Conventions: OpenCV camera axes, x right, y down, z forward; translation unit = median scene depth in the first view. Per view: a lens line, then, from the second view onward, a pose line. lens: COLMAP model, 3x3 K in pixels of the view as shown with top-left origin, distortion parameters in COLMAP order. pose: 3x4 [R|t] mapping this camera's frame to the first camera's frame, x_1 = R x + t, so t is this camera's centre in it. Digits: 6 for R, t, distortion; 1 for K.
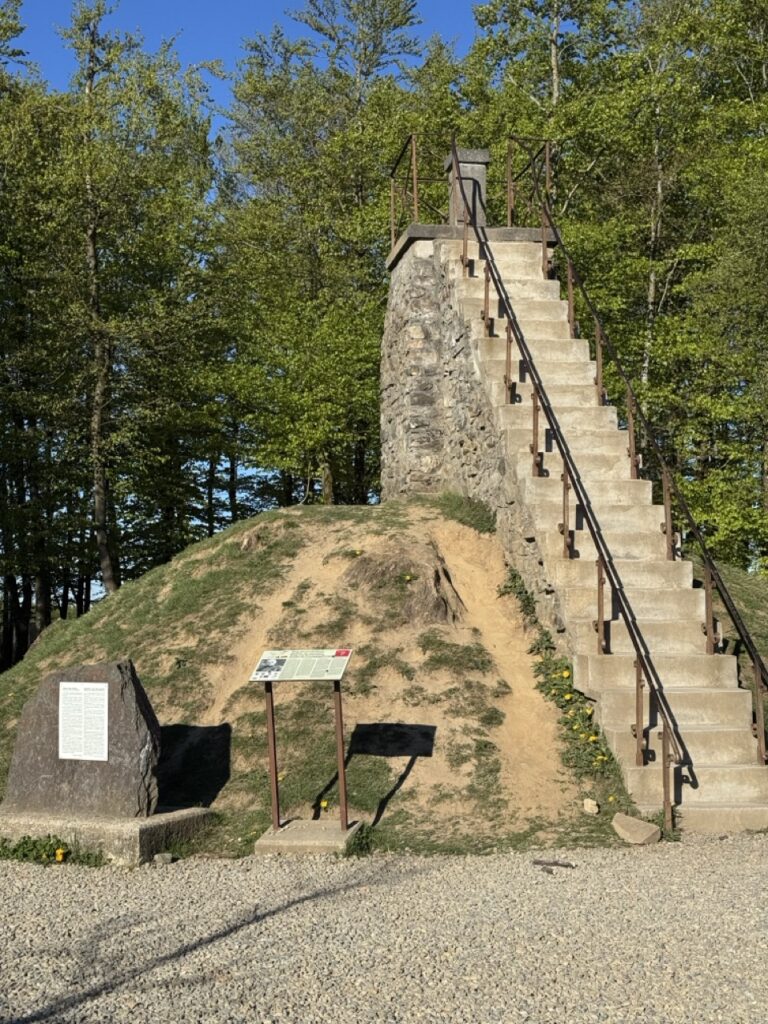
lens RADIAL K [[1448.8, 0, 384.0], [0, 1448.8, 512.0], [0, 0, 1]] dist [0.164448, 0.082832]
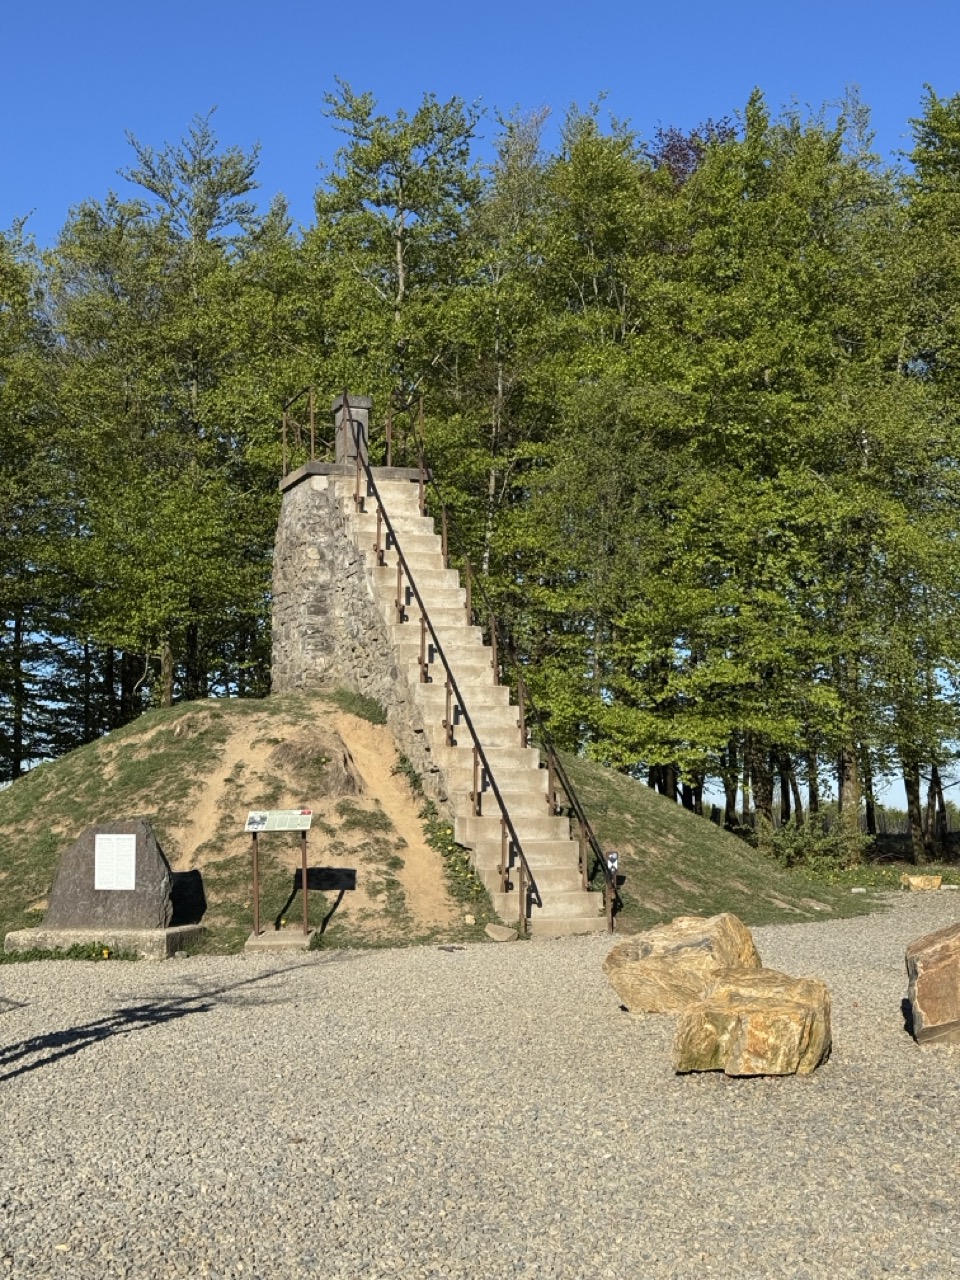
lens RADIAL K [[1811.0, 0, 480.0], [0, 1811.0, 640.0], [0, 0, 1]] dist [0.164448, 0.082832]
pose [[0.982104, 0.019059, 0.187373, -0.155053], [-0.015388, 0.999660, -0.021030, -0.030059], [-0.187710, 0.017770, 0.982064, -0.624200]]
